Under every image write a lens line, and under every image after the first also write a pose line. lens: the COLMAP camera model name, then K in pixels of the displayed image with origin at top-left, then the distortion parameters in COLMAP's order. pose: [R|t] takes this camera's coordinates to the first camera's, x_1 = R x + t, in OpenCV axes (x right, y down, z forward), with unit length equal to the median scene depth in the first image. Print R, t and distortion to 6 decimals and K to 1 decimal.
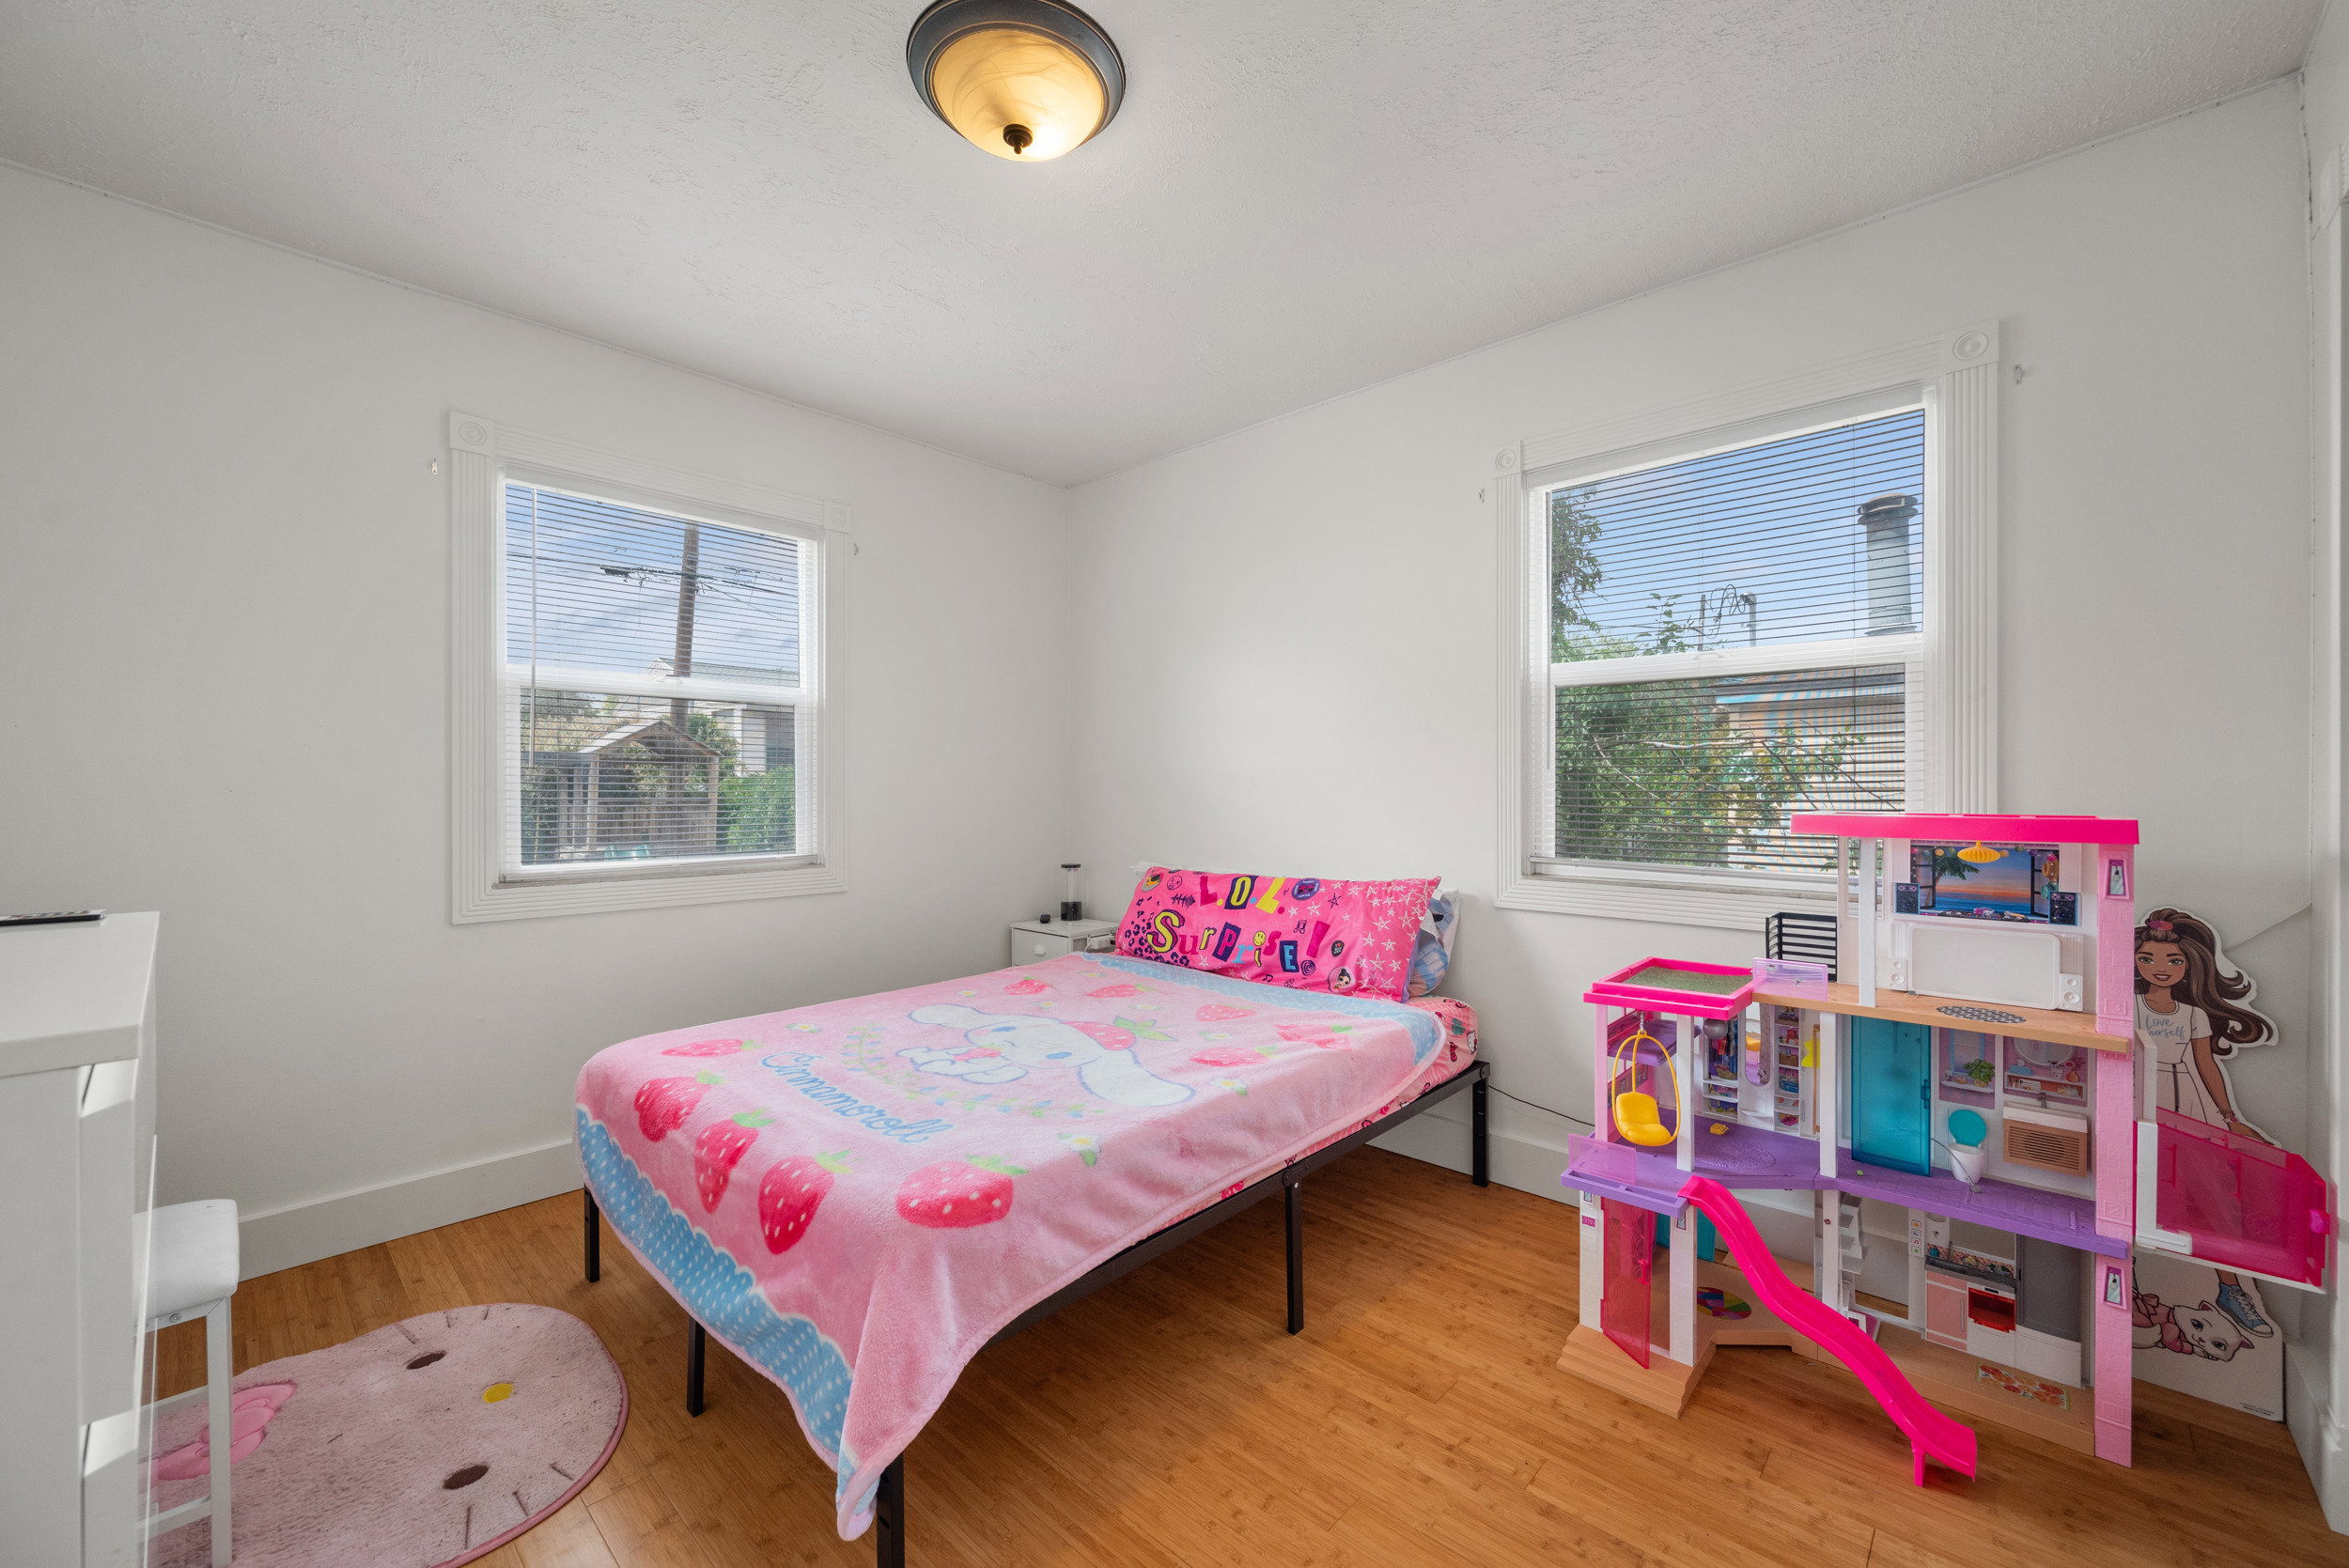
lens RADIAL K [[923.8, 0, 1179.6], [0, 923.8, 789.8], [0, 0, 1]] dist [0.000804, -0.000061]
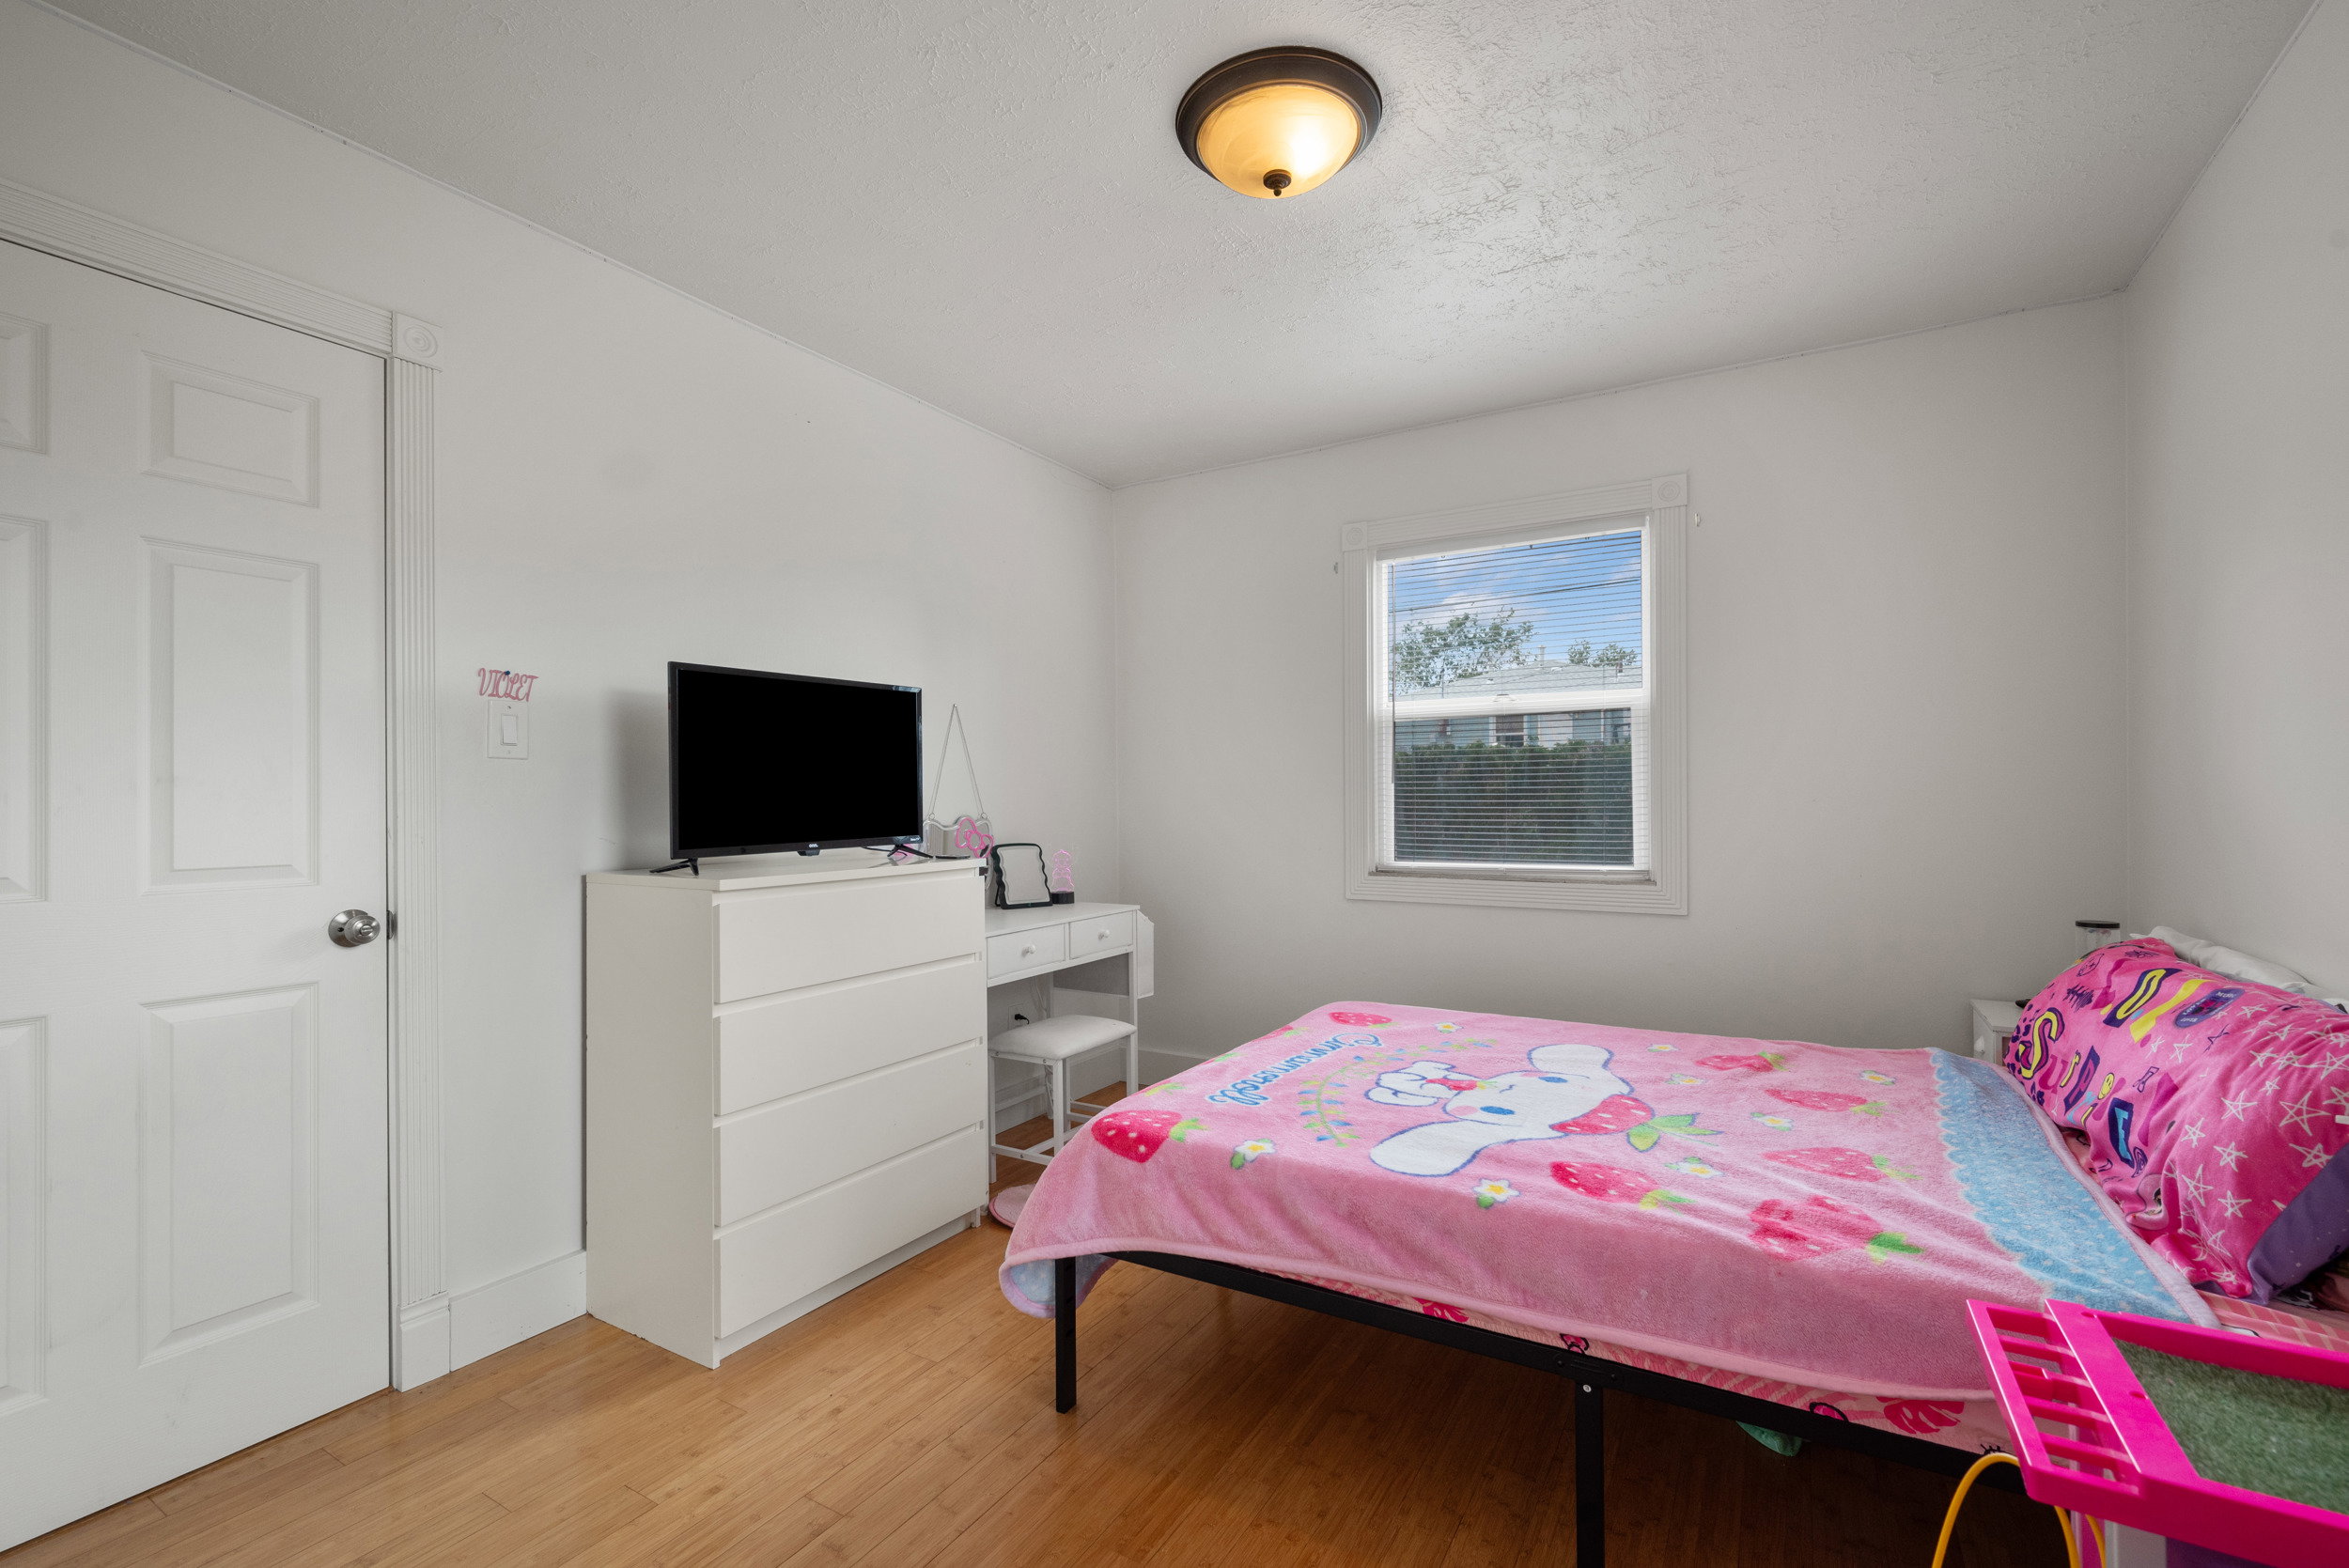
lens RADIAL K [[1008.0, 0, 1183.8], [0, 1008.0, 792.8], [0, 0, 1]] dist [-0.001191, -0.000068]
pose [[0.220157, -0.007346, -0.975437, 0.711808], [0.003460, 0.999971, -0.006750, -0.003079], [0.975458, -0.001889, 0.220176, 0.501050]]
